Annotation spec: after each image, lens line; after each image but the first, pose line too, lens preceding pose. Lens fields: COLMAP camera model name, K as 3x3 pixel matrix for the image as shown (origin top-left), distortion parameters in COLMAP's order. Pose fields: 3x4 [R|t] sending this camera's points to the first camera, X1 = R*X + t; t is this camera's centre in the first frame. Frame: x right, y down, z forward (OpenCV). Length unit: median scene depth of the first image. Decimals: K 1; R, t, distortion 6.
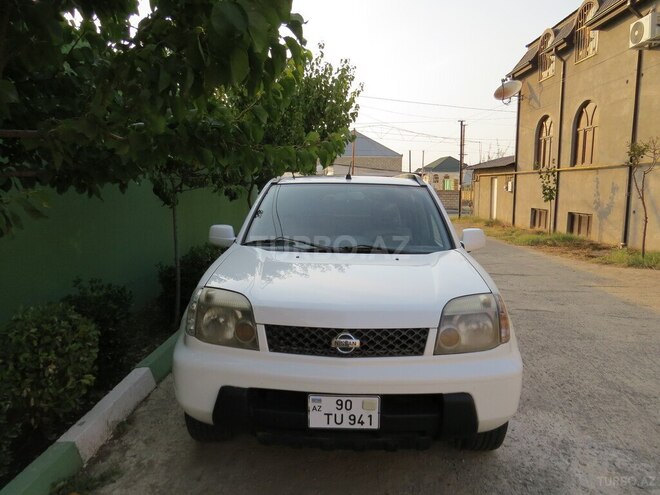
lens RADIAL K [[471.8, 0, 322.9], [0, 471.8, 246.1], [0, 0, 1]] dist [-0.007033, 0.000543]
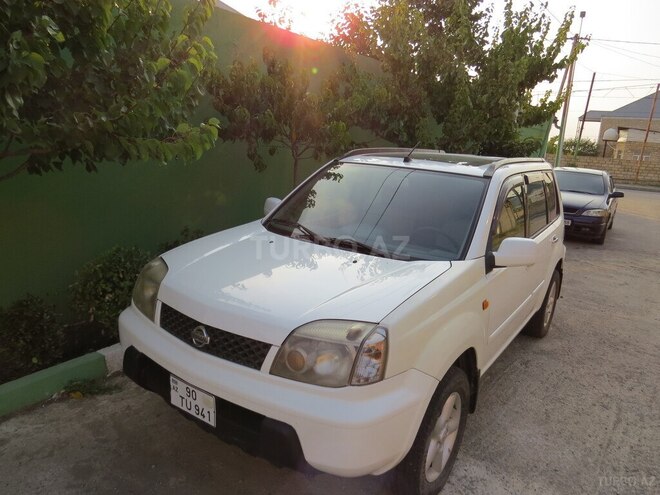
lens RADIAL K [[471.8, 0, 368.4], [0, 471.8, 240.9], [0, 0, 1]] dist [-0.007033, 0.000543]
pose [[0.852422, 0.158366, -0.498294, 0.809968], [-0.117652, 0.986683, 0.112319, -0.151567], [0.509445, -0.037118, 0.859702, 0.308063]]
